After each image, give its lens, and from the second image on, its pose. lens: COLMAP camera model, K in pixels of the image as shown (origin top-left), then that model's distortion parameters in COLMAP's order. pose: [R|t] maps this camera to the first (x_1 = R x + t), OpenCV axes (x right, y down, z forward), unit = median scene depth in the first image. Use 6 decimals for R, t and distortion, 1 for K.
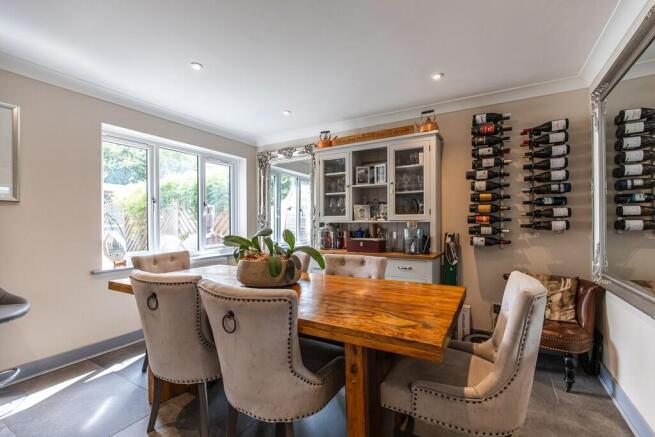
lens RADIAL K [[294.8, 0, 326.4], [0, 294.8, 221.3], [0, 0, 1]] dist [0.004884, 0.000814]
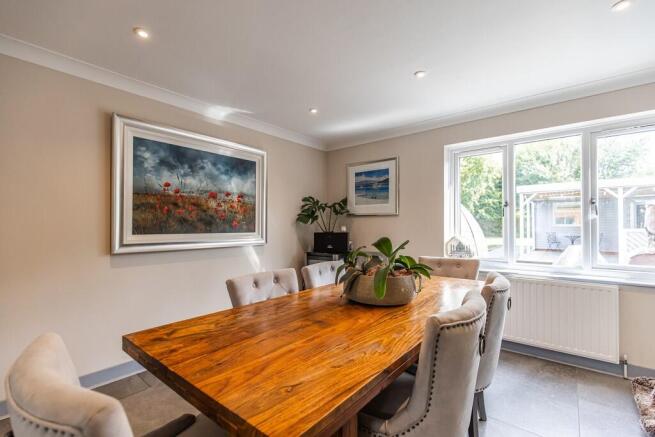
lens RADIAL K [[294.8, 0, 326.3], [0, 294.8, 222.3], [0, 0, 1]] dist [0.004884, 0.000814]
pose [[-0.149038, -0.010052, -0.988780, 1.068866], [0.006172, 0.999919, -0.011096, -0.014590], [0.988812, -0.007756, -0.148964, 1.476894]]
